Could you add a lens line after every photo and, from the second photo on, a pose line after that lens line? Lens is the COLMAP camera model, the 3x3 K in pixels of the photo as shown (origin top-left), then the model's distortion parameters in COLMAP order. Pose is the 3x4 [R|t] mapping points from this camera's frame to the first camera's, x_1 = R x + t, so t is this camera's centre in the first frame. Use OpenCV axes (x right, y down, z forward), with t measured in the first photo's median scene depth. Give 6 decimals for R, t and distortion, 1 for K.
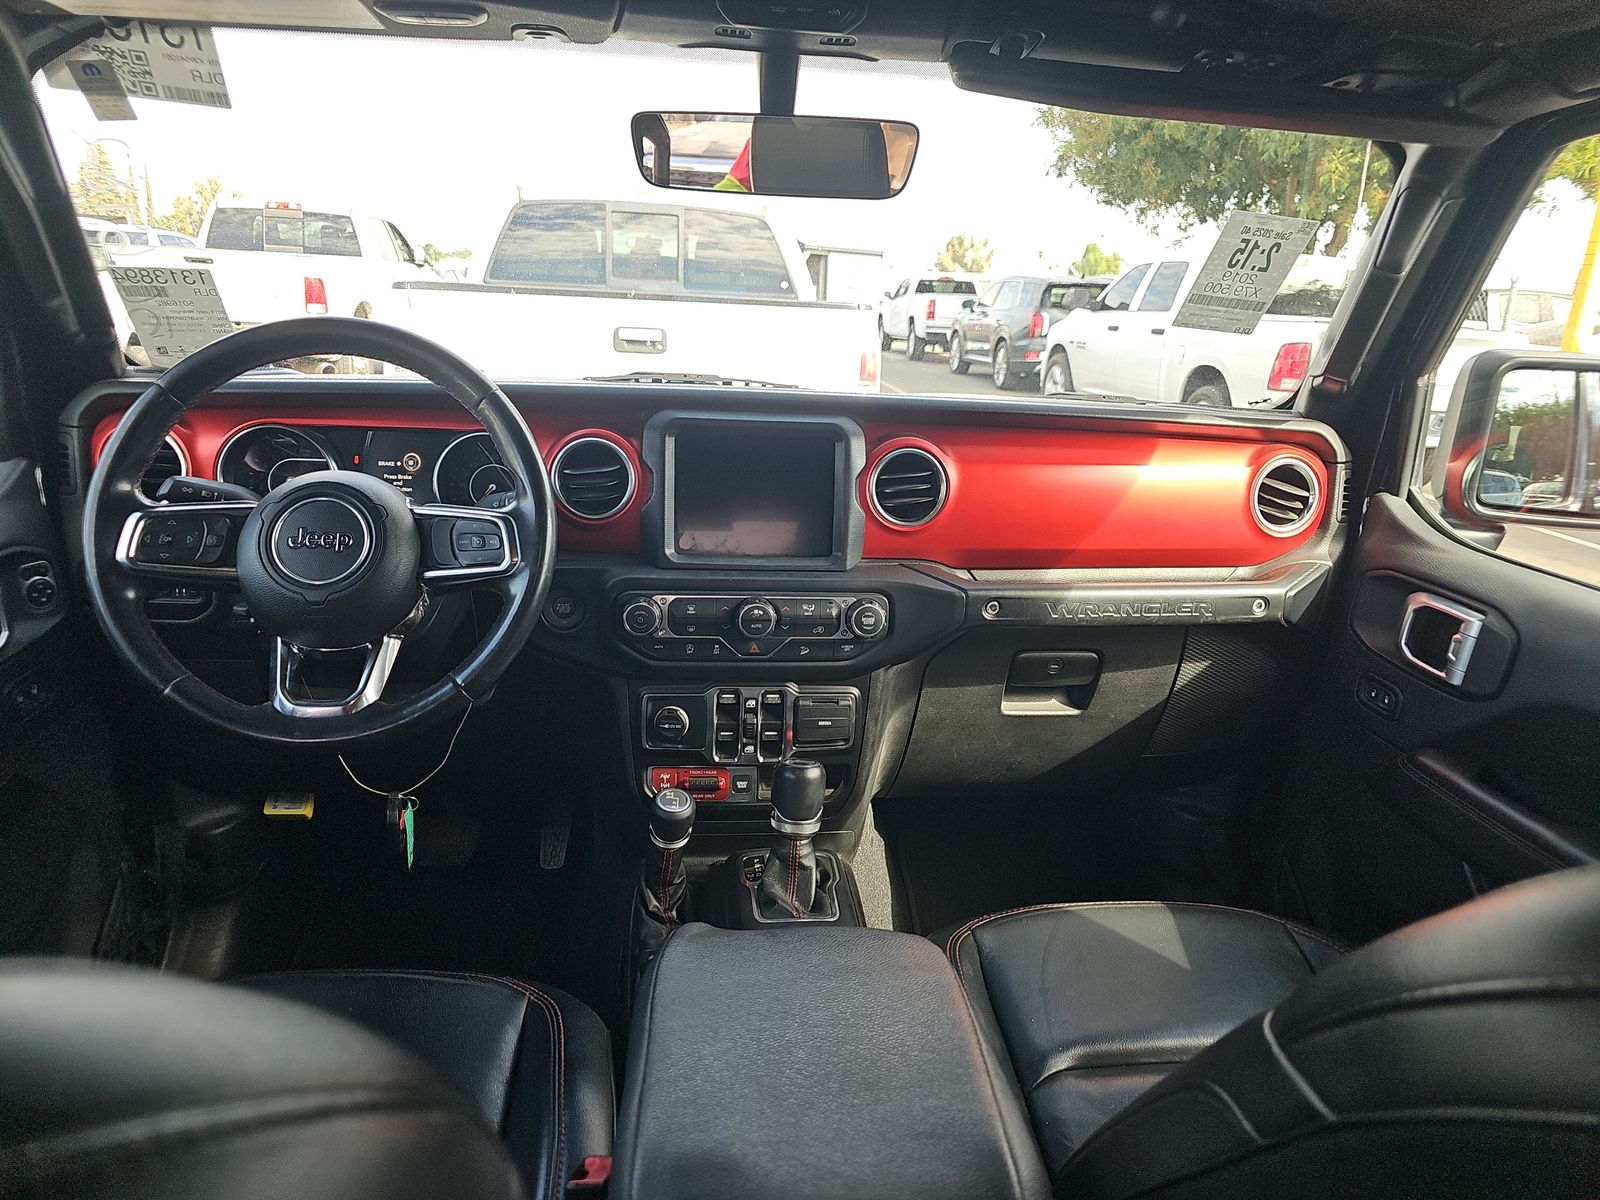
lens RADIAL K [[1090.2, 0, 821.2], [0, 1090.2, 661.9], [0, 0, 1]] dist [-0.003857, -0.003900]
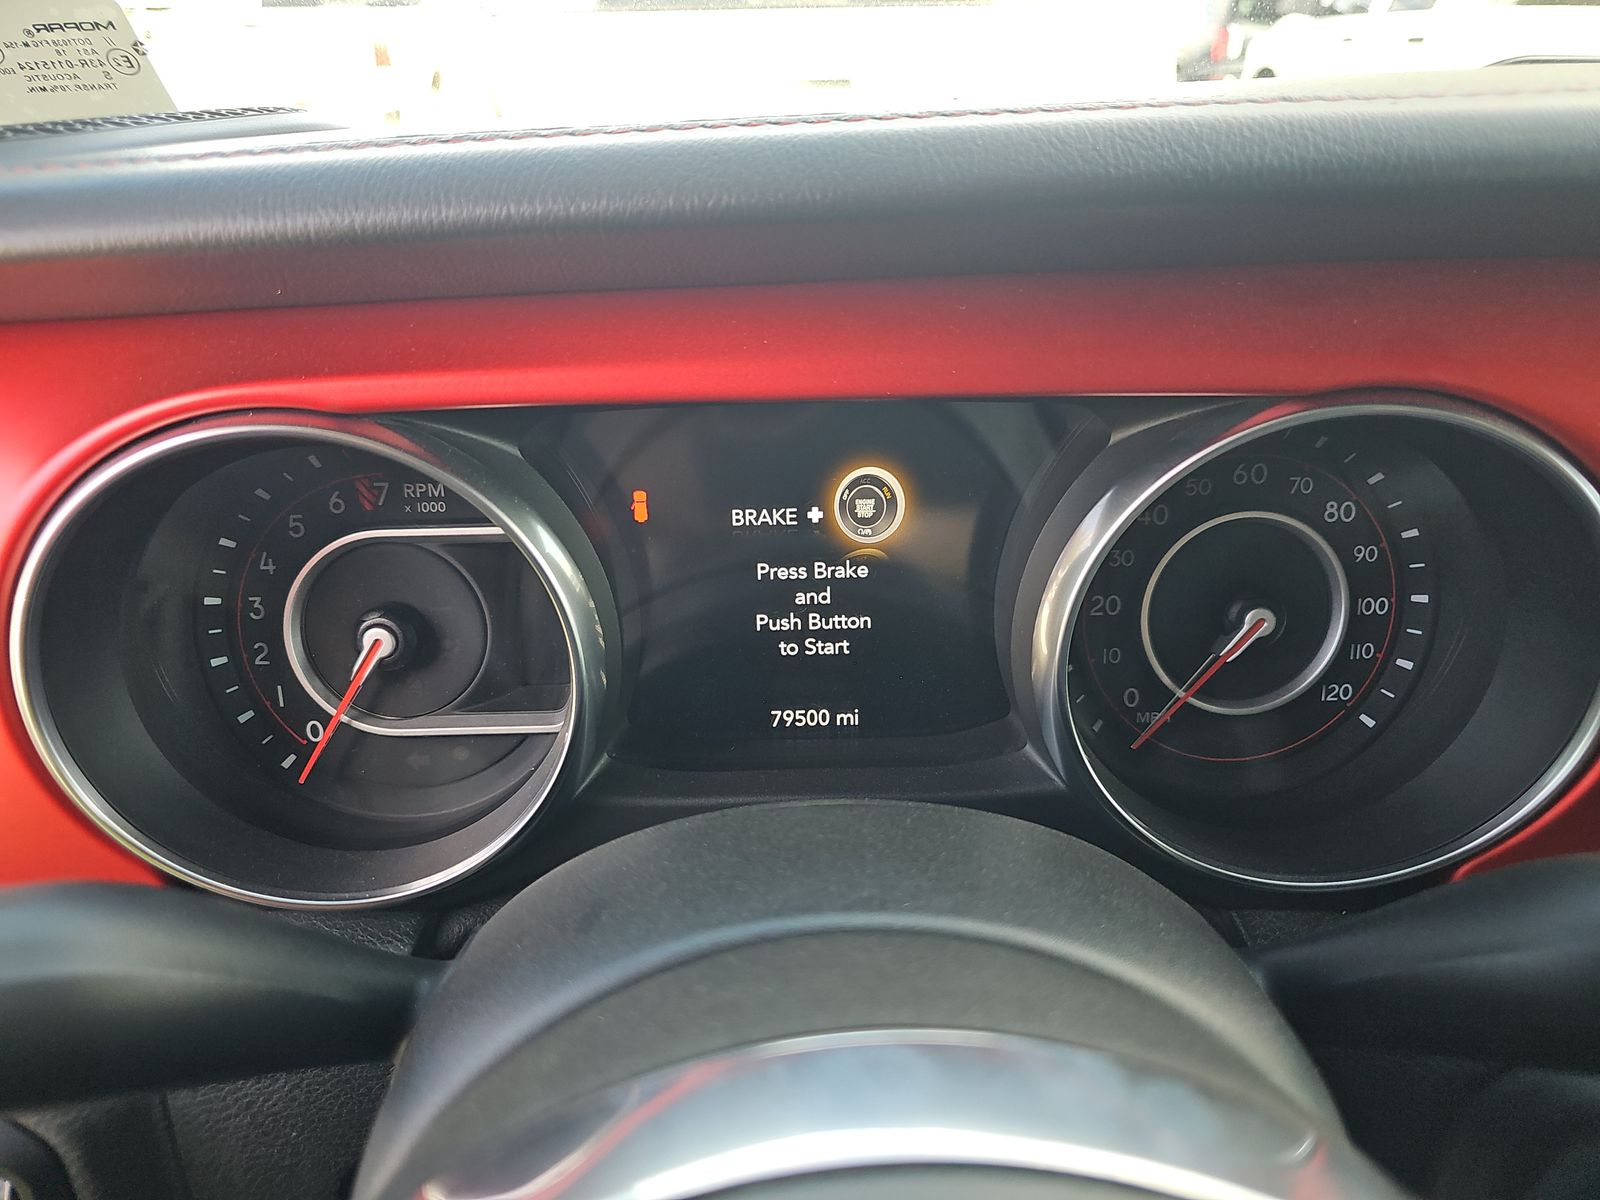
lens RADIAL K [[1114.6, 0, 800.0], [0, 1114.6, 600.0], [0, 0, 1]] dist [0.017666, -0.001099]
pose [[0.994791, -0.015249, -0.100787, -0.367204], [0.028965, 0.990277, 0.136063, -0.196404], [0.097732, -0.138273, 0.985560, 0.762864]]
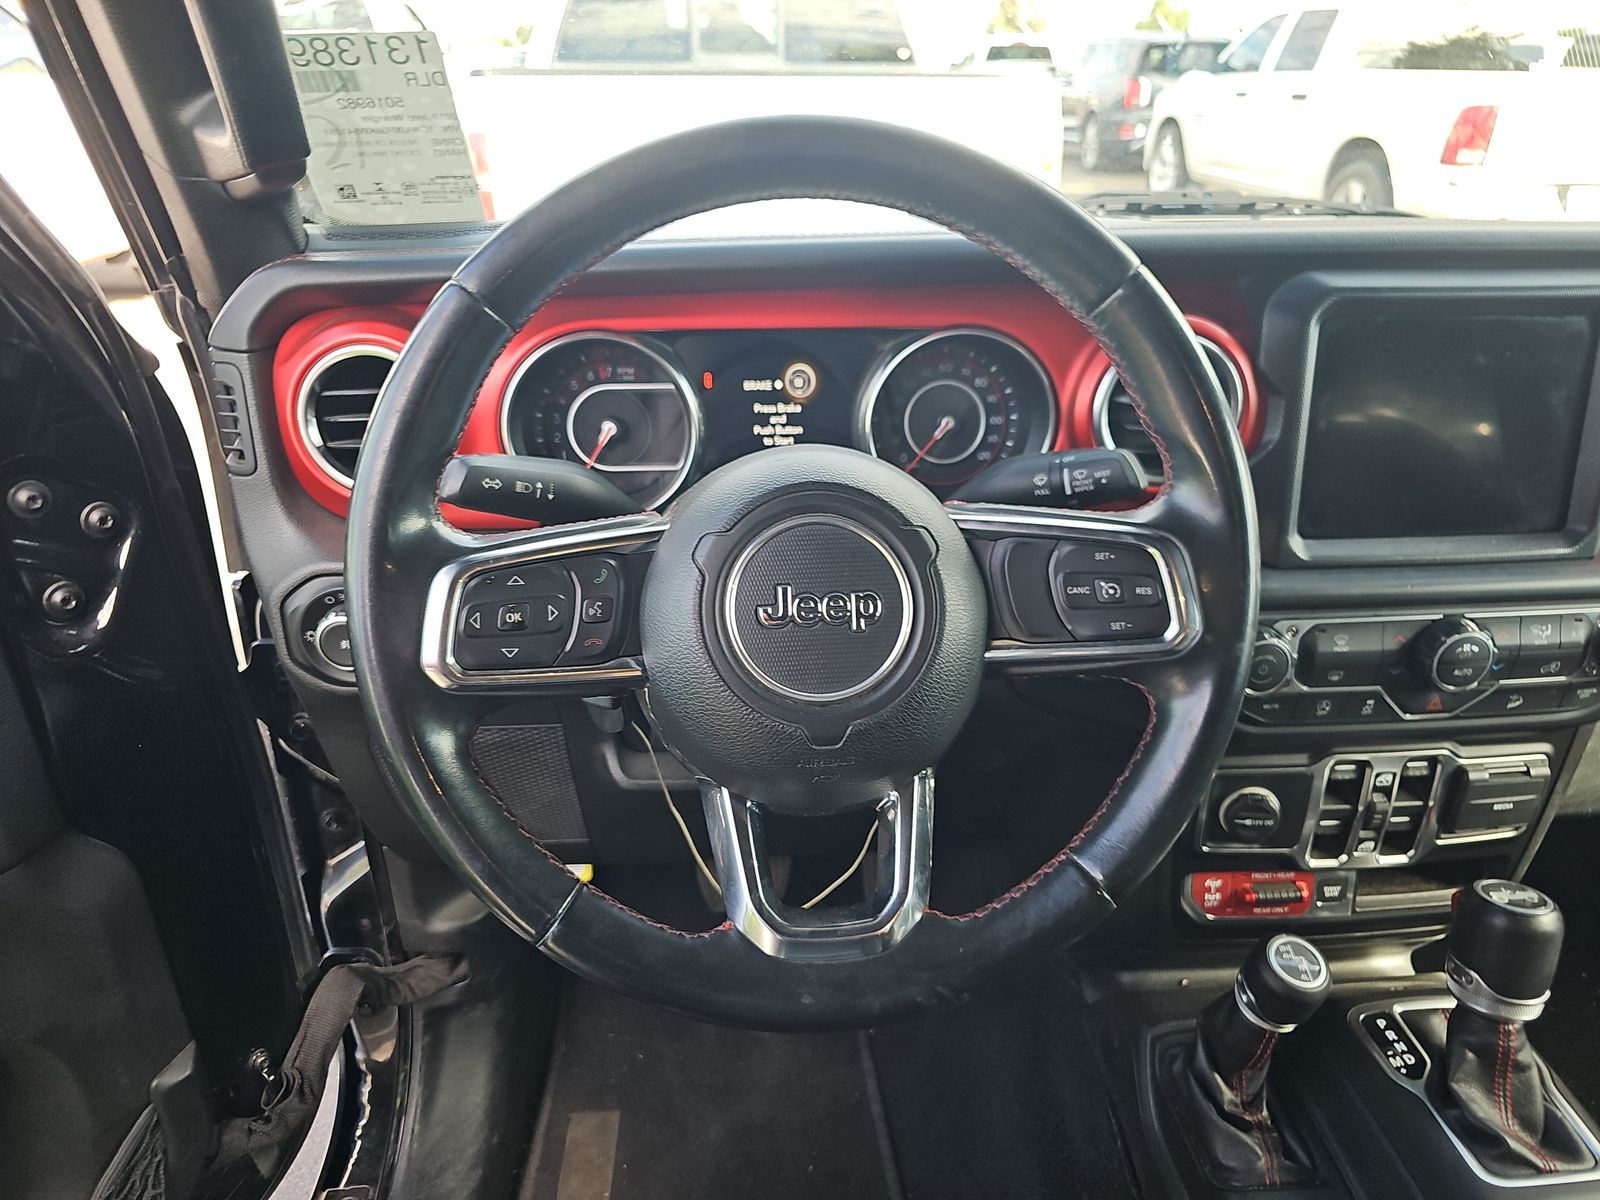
lens RADIAL K [[1090.2, 0, 821.2], [0, 1090.2, 661.9], [0, 0, 1]] dist [-0.003857, -0.003900]
pose [[0.999167, -0.023308, -0.033500, -0.349206], [0.028733, 0.984706, 0.171840, -0.135960], [0.028982, -0.172660, 0.984555, 0.405810]]
